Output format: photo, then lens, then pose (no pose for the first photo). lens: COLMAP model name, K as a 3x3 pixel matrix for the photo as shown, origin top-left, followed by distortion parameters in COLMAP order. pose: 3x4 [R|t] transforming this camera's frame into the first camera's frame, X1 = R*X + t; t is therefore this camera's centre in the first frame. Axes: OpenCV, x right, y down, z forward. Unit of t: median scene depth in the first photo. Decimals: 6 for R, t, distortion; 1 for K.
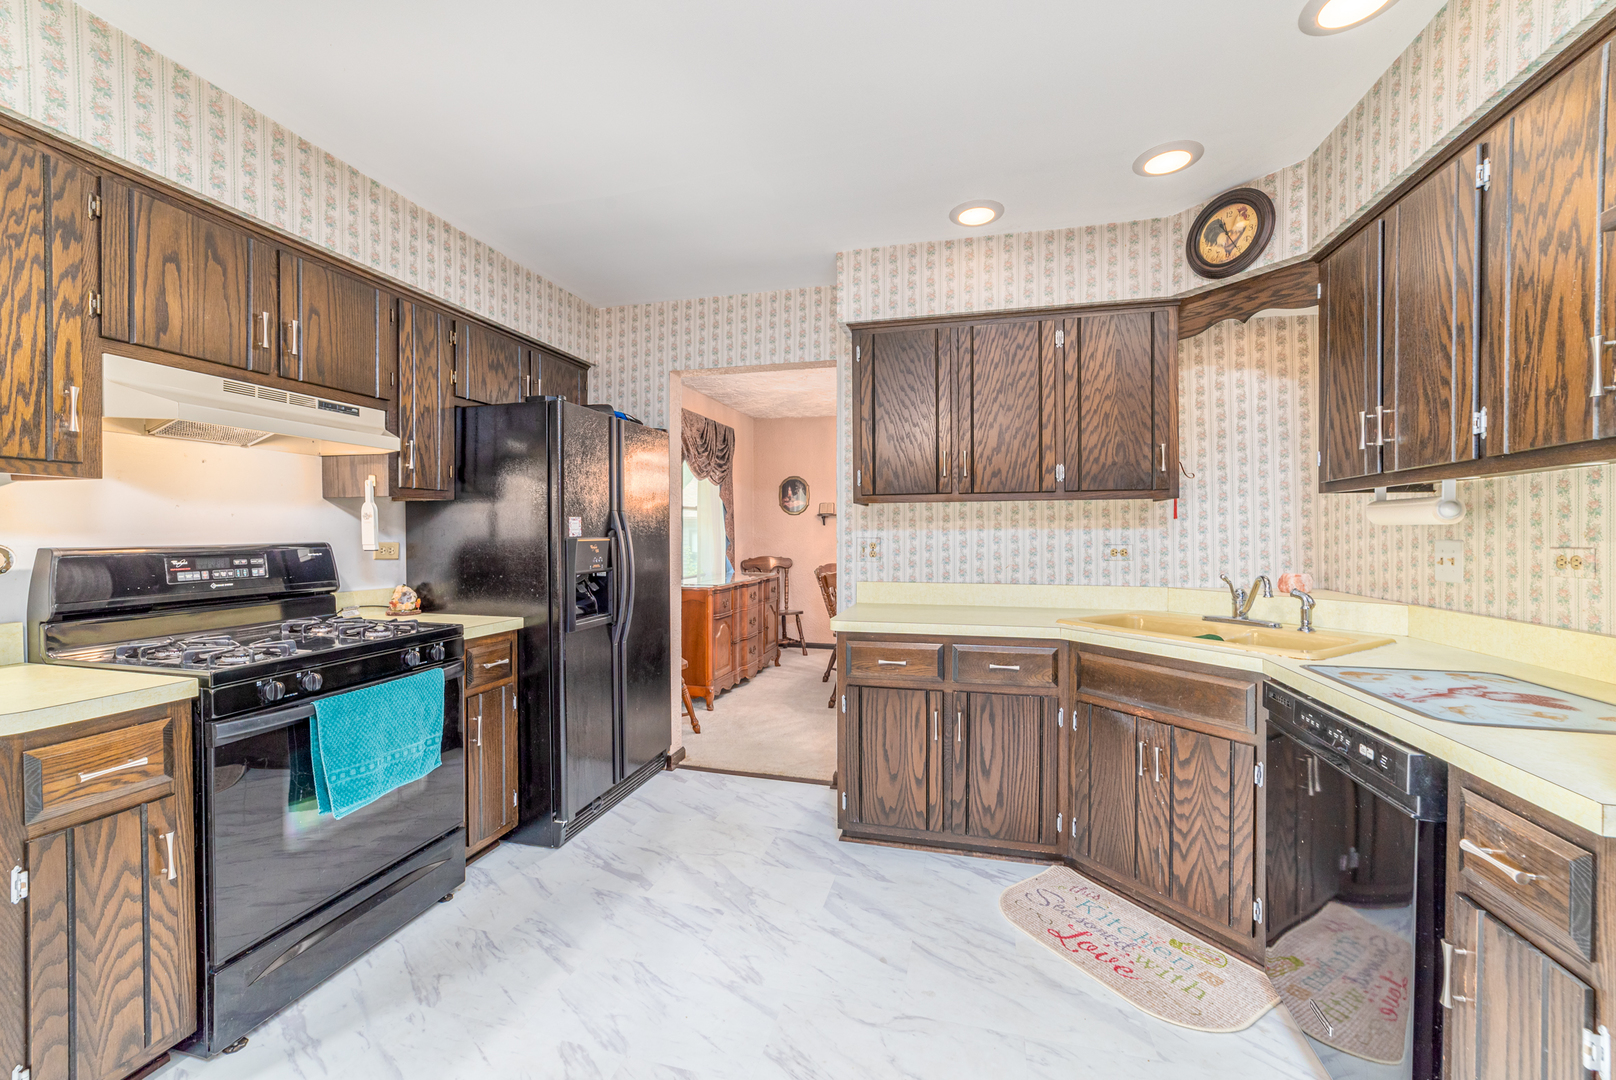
lens RADIAL K [[619.0, 0, 824.6], [0, 619.0, 535.9], [0, 0, 1]] dist [-0.025841, 0.008212]
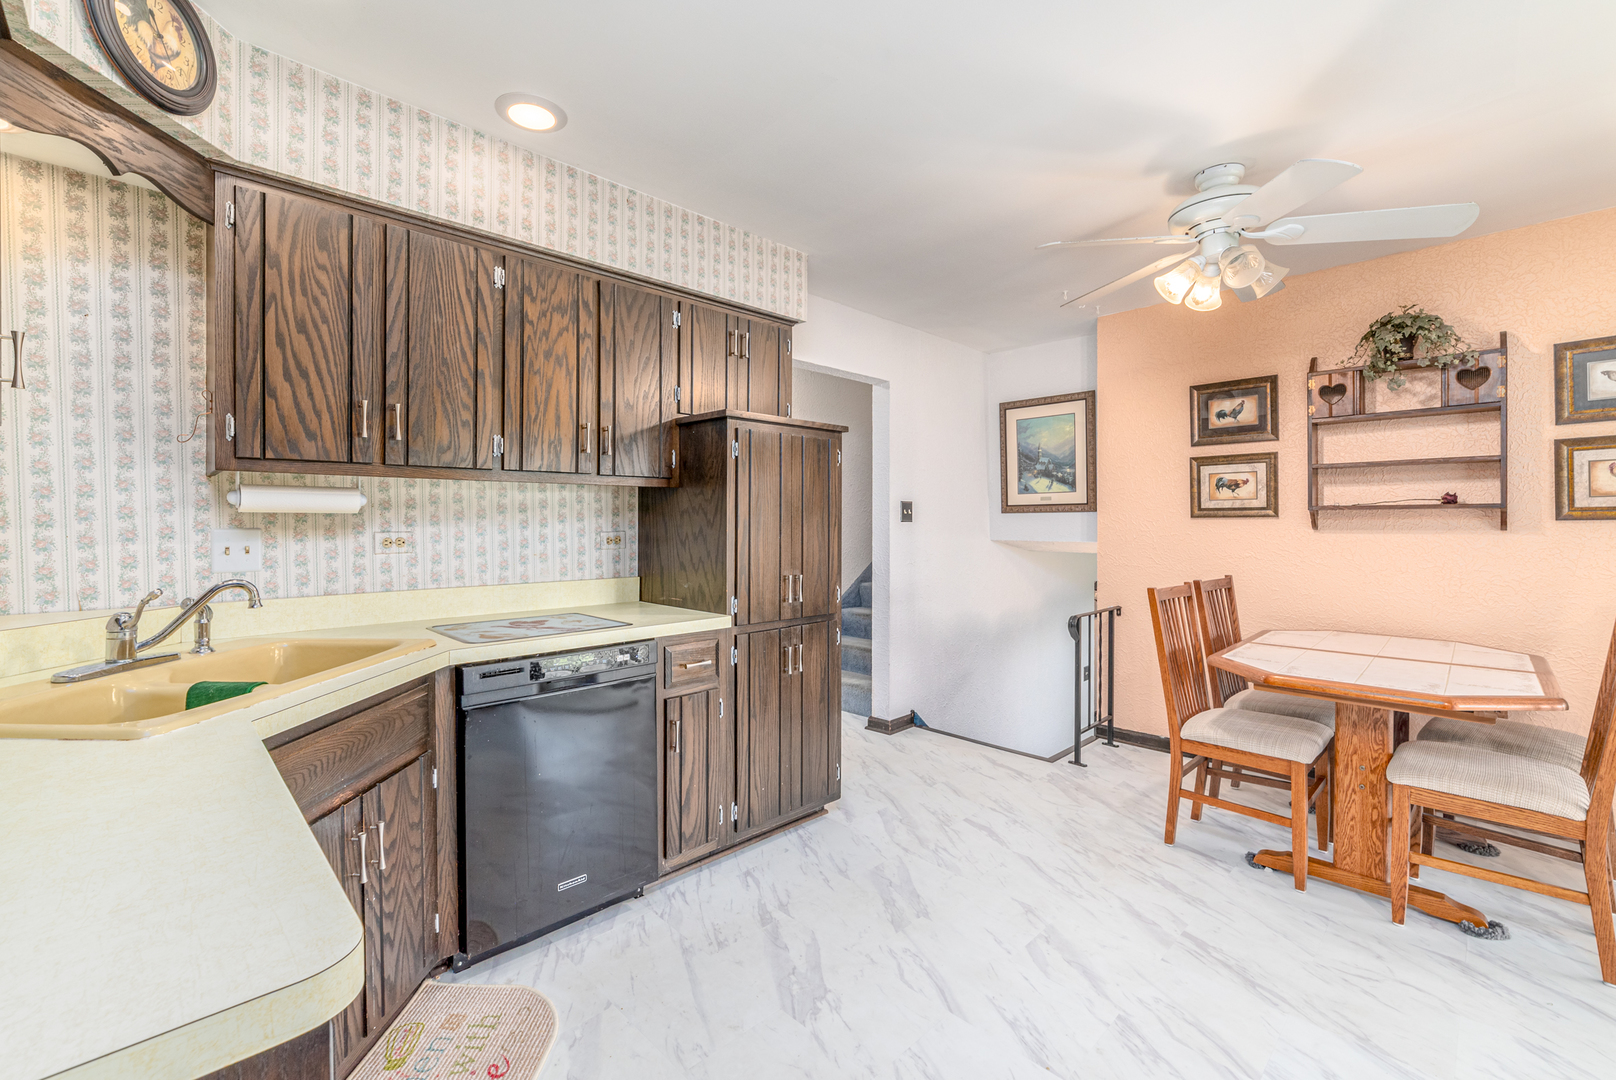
lens RADIAL K [[693.1, 0, 817.1], [0, 693.1, 525.9], [0, 0, 1]] dist [0.000618, 0.000279]
pose [[-0.855529, -0.003314, 0.517744, -0.249265], [0.000667, 0.999972, 0.007504, -0.003149], [-0.517754, 0.006766, -0.855503, 1.159392]]
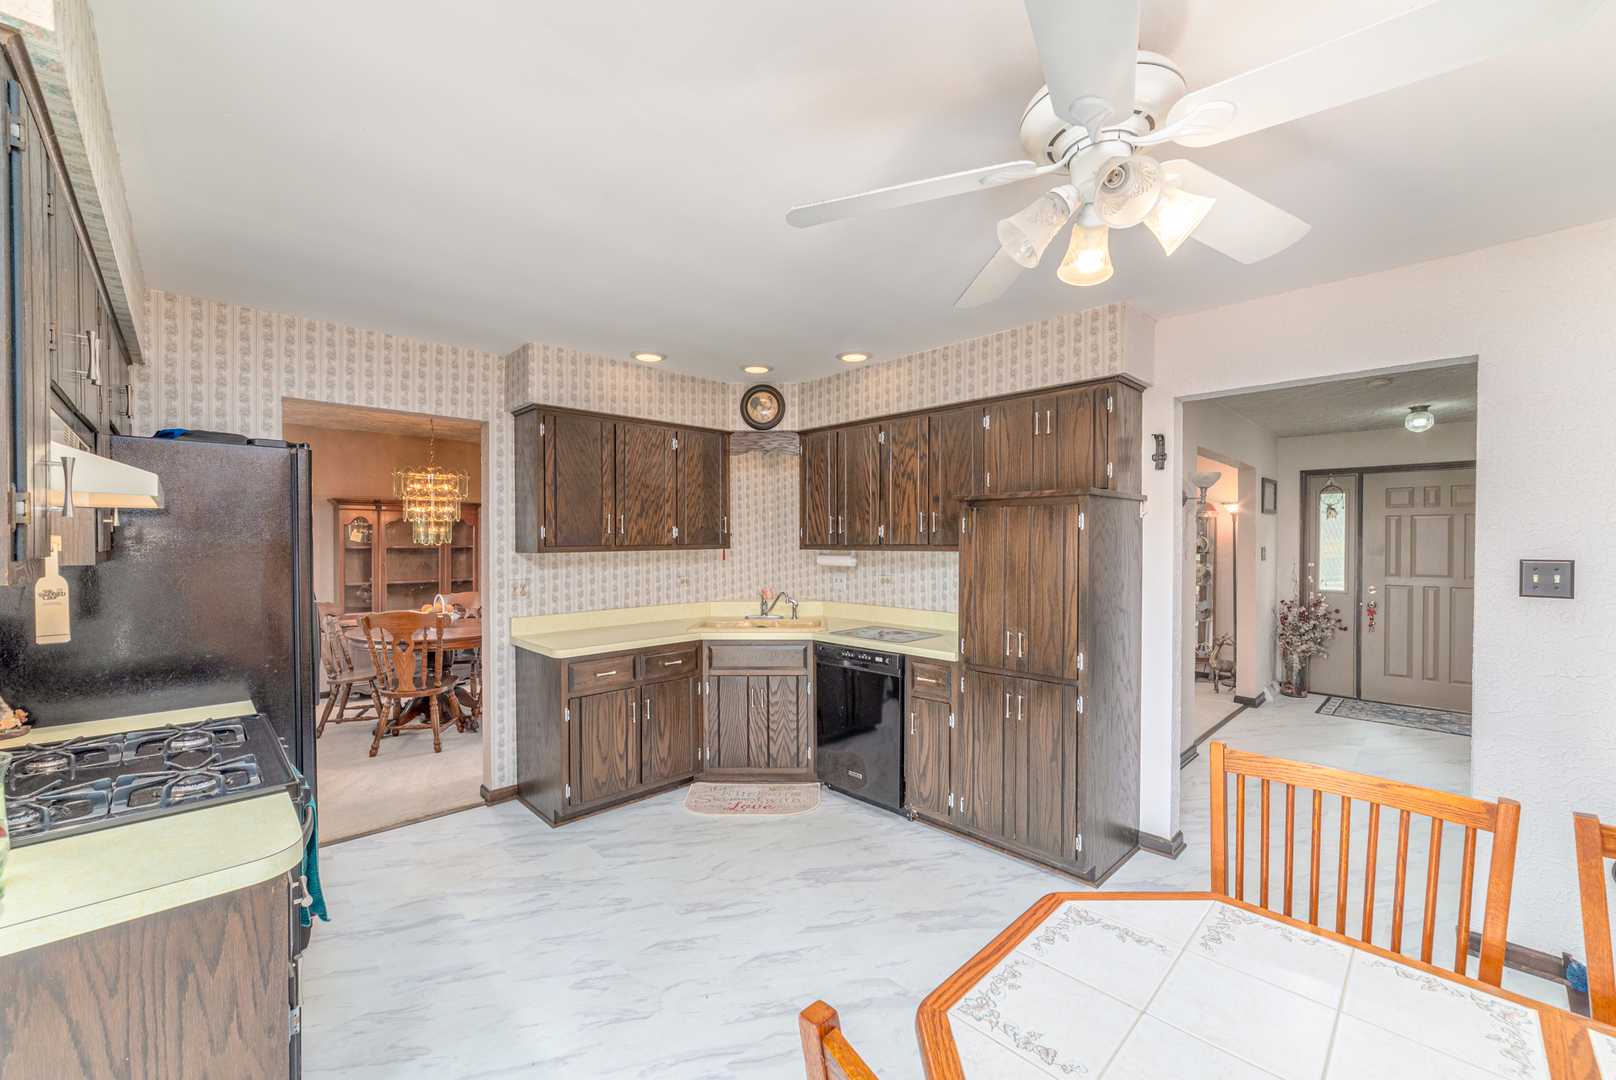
lens RADIAL K [[645.5, 0, 778.1], [0, 645.5, 544.9], [0, 0, 1]] dist [-0.009721, 0.000318]
pose [[0.548121, -0.009856, 0.836341, -0.863051], [0.006824, 0.999950, 0.007312, -0.086117], [-0.836371, 0.001700, 0.548161, -0.092895]]
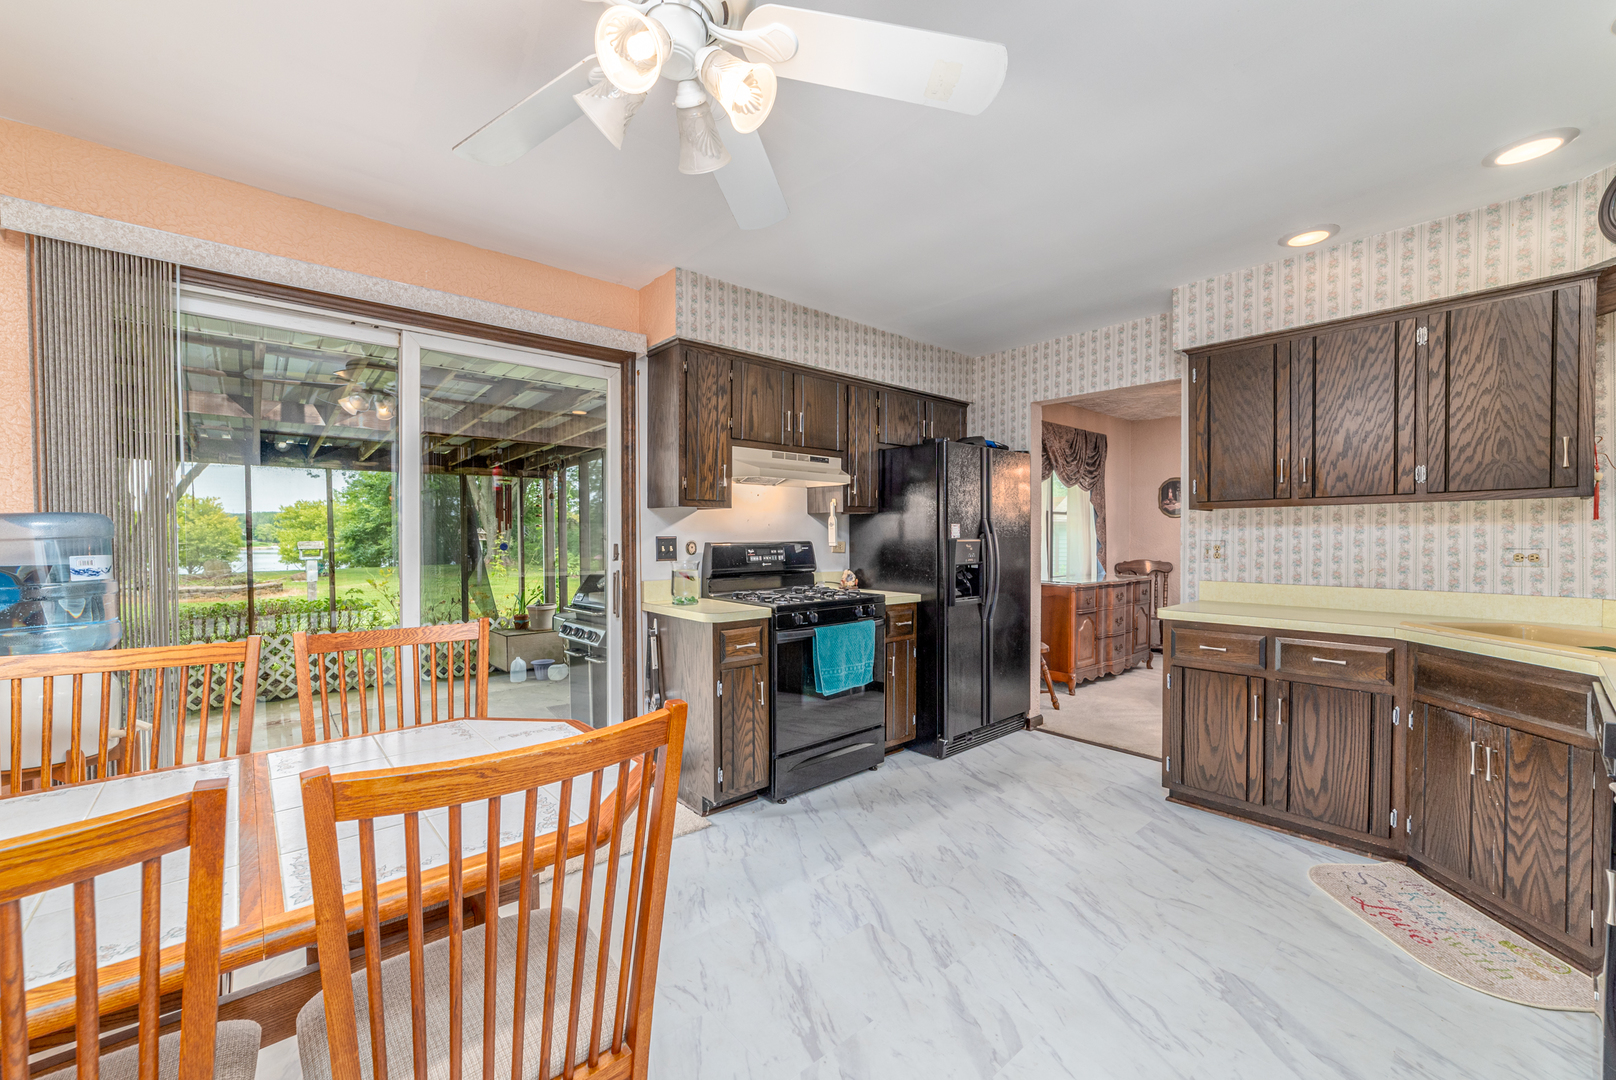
lens RADIAL K [[655.7, 0, 832.1], [0, 655.7, 545.3], [0, 0, 1]] dist [-0.009963, 0.007221]
pose [[0.833490, 0.008939, -0.552462, 0.189452], [-0.004420, 0.999945, 0.009511, 0.004801], [0.552516, -0.005486, 0.833484, -0.403914]]
